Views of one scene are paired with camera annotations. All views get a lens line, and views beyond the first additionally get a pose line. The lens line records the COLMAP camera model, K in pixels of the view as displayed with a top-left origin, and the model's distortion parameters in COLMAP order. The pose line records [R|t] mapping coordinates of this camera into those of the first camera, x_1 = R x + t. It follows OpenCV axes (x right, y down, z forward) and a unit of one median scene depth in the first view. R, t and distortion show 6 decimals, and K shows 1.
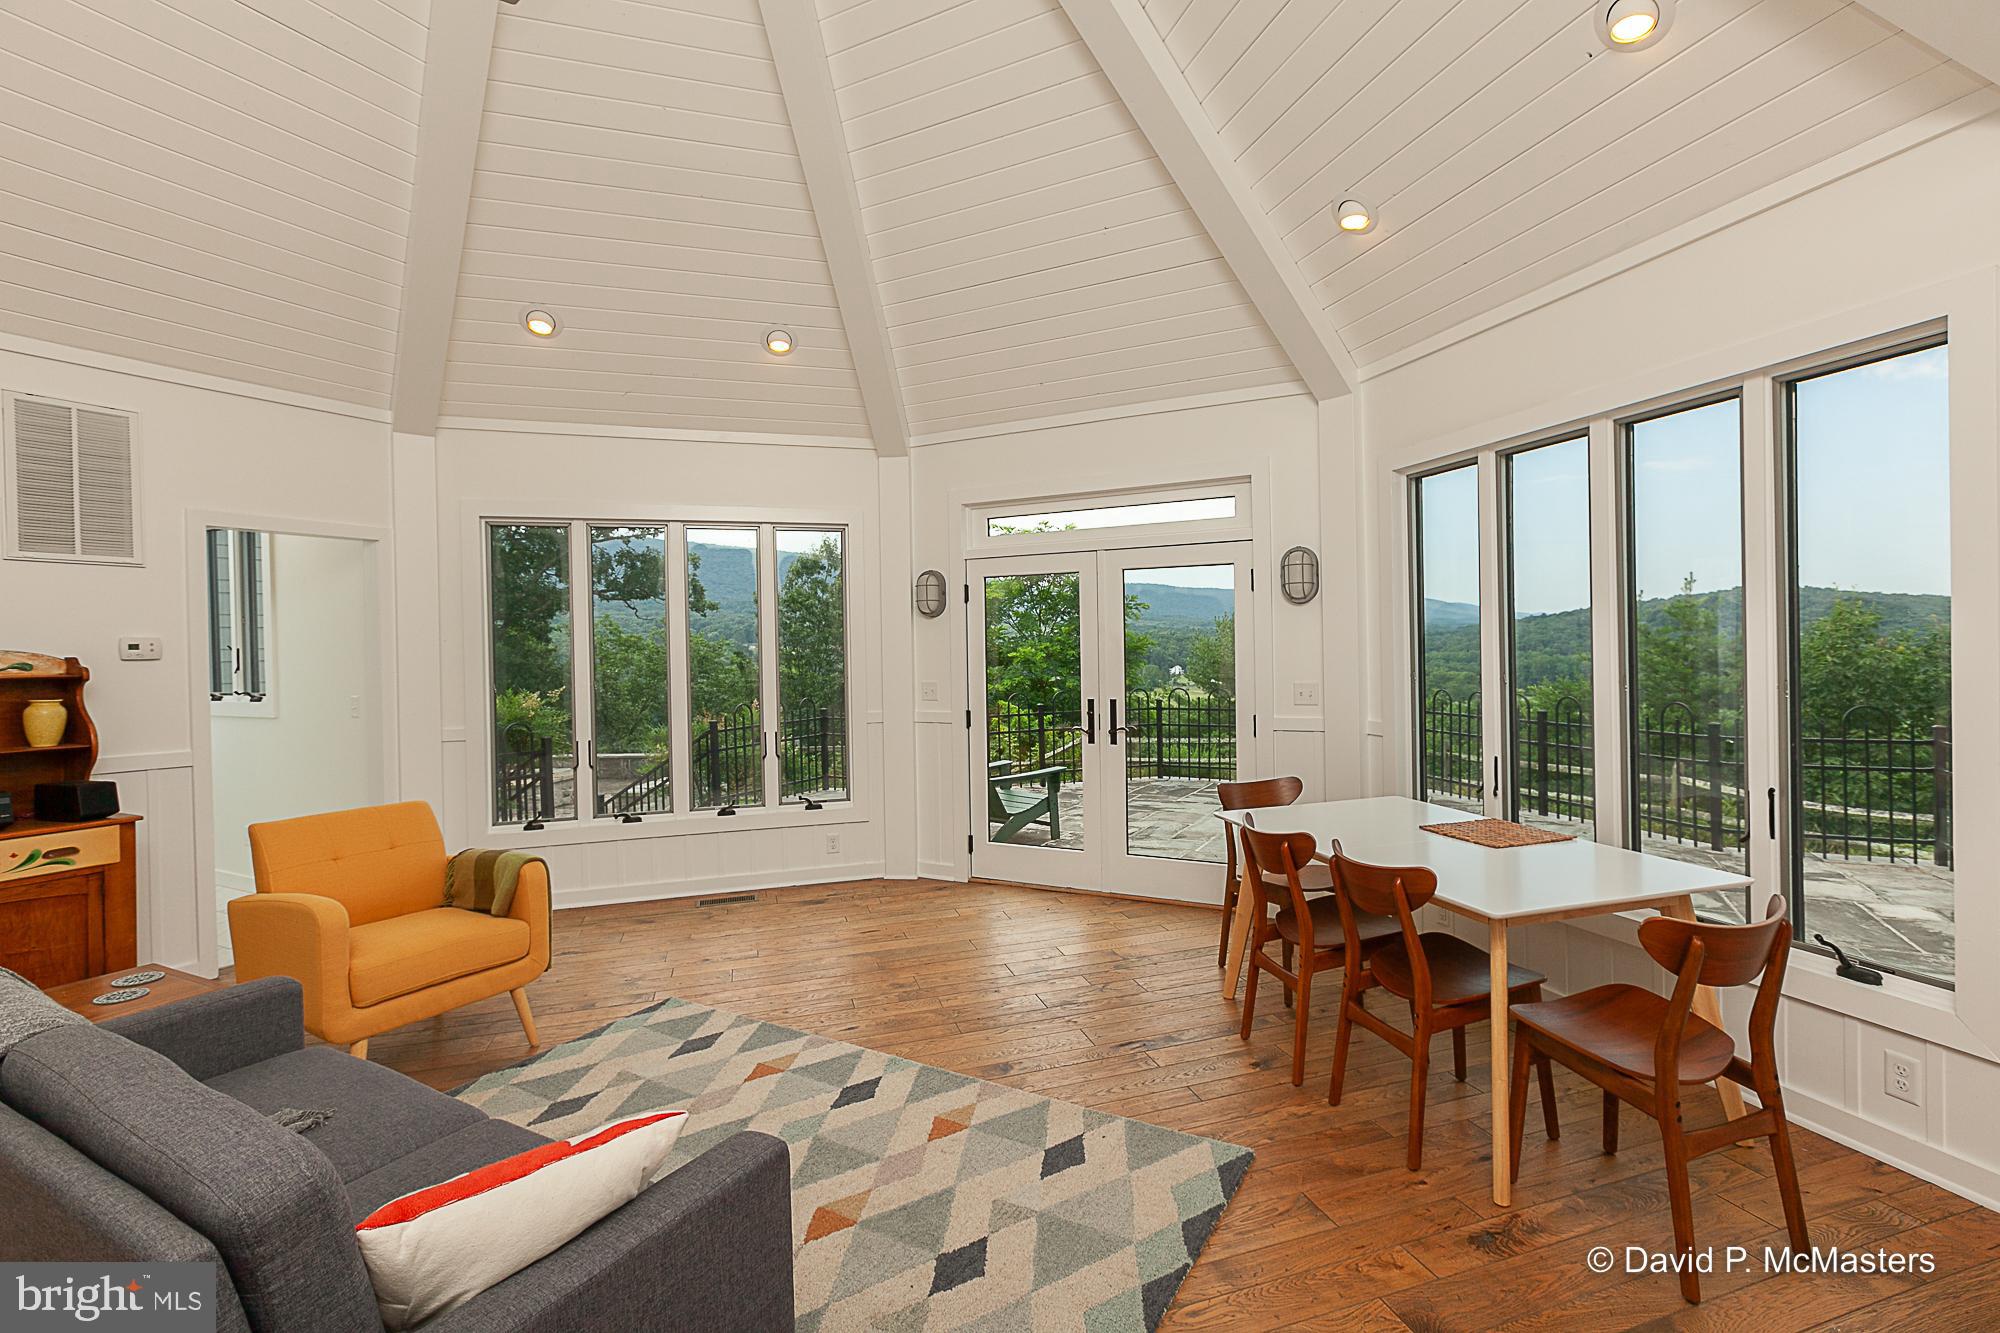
lens RADIAL K [[897.9, 0, 1026.6], [0, 897.9, 662.0], [0, 0, 1]] dist [0.000202, -0.001559]
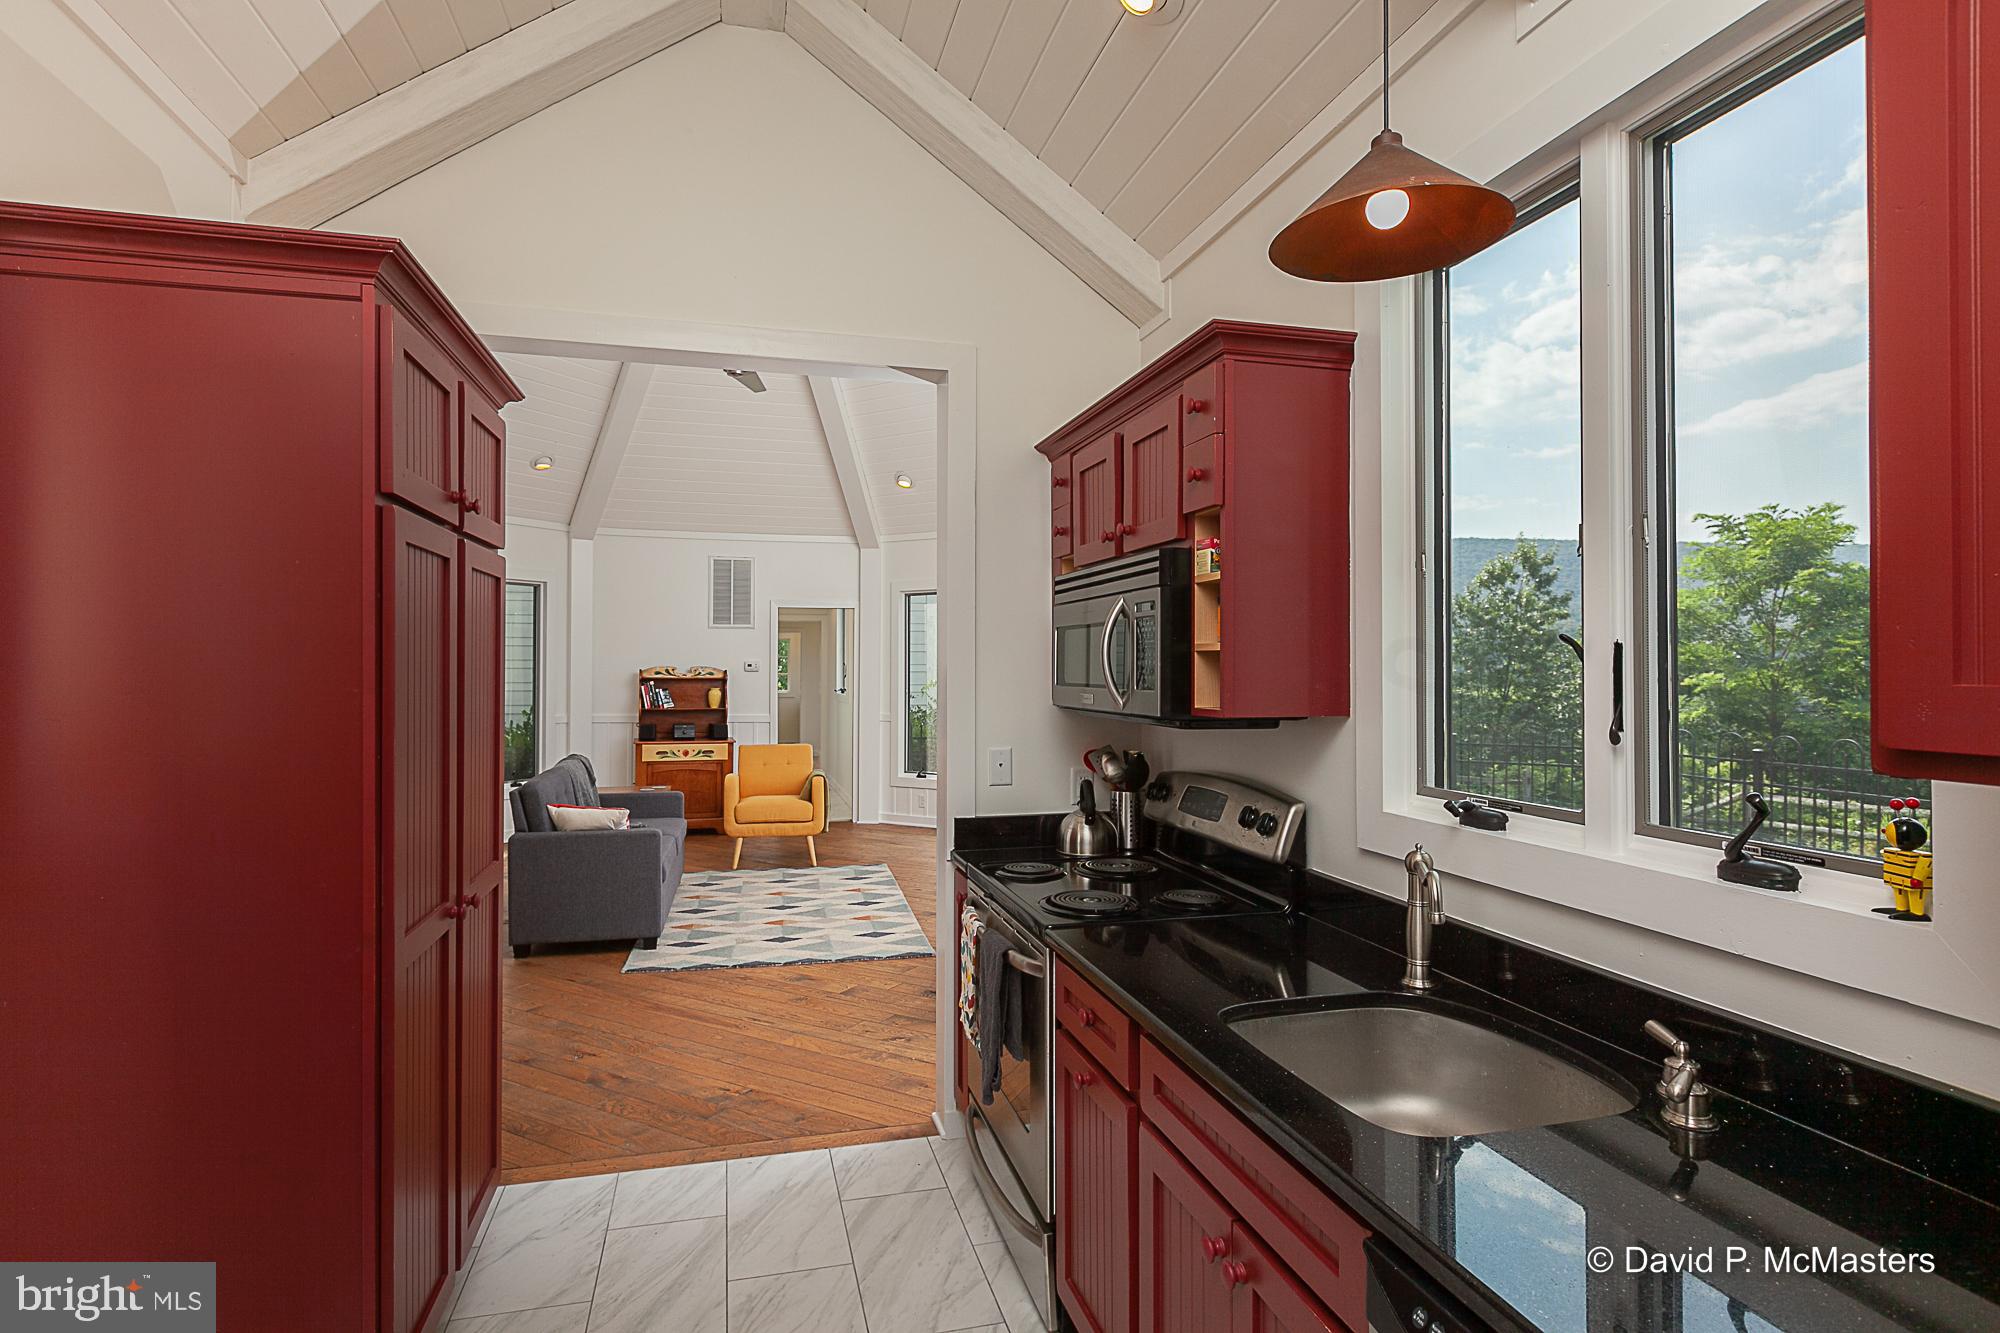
lens RADIAL K [[999.0, 0, 1003.6], [0, 999.0, 666.6], [0, 0, 1]] dist [-0.014902, 0.002172]
pose [[0.677988, 0.018862, -0.734831, 0.917746], [-0.026846, 0.999639, 0.000890, -0.024646], [0.734582, 0.019124, 0.678250, -0.148420]]
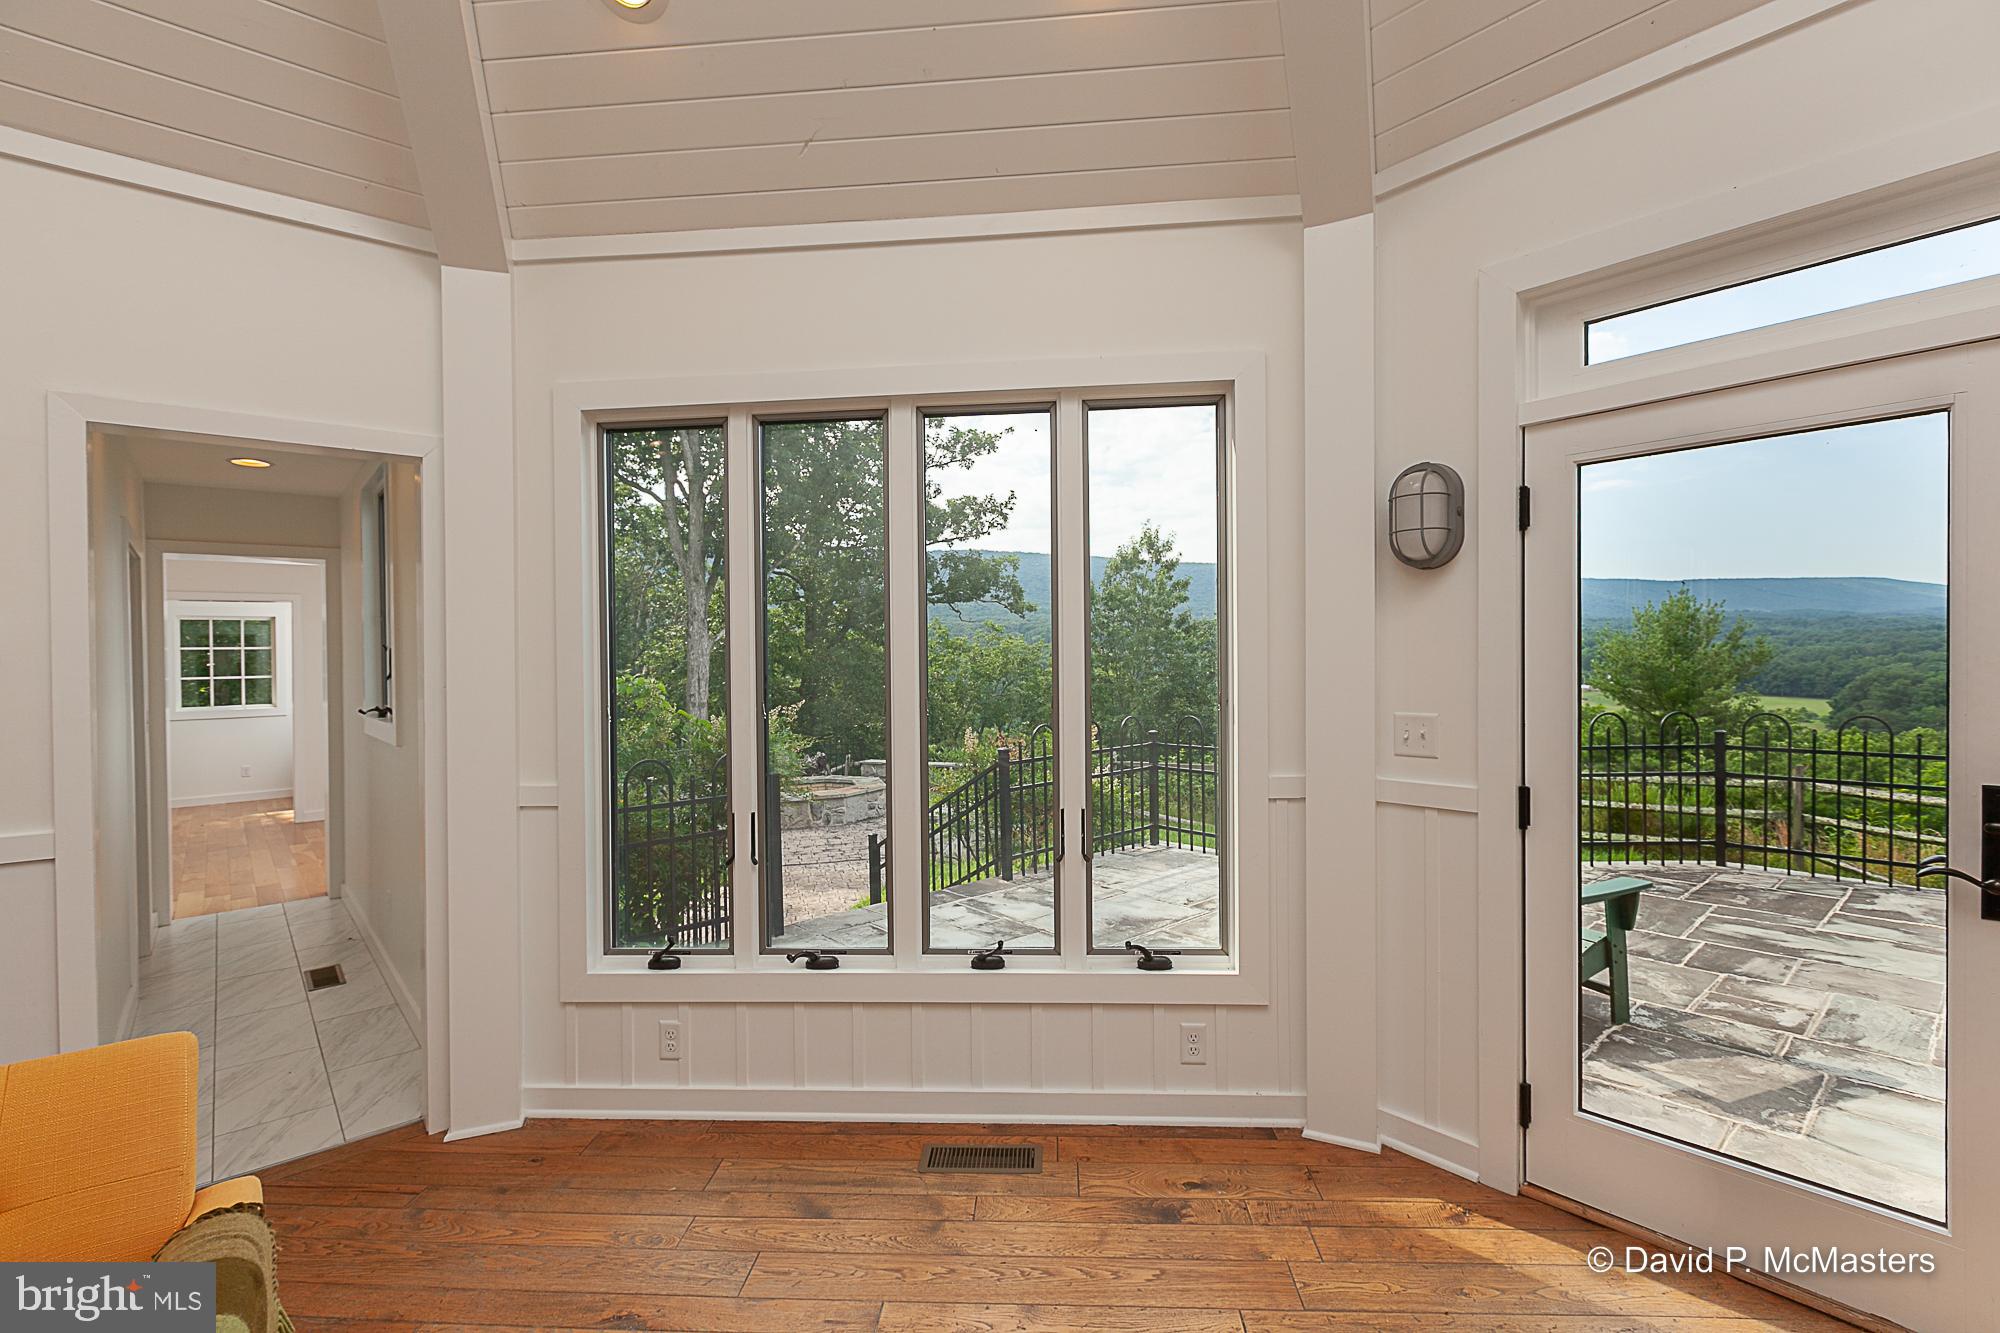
lens RADIAL K [[897.9, 0, 987.5], [0, 897.9, 673.0], [0, 0, 1]] dist [0.000202, -0.001559]
pose [[0.924716, 0.006268, -0.380606, -0.148670], [-0.002391, 0.999940, 0.010660, -0.004275], [0.380650, -0.008947, 0.924676, 0.560054]]
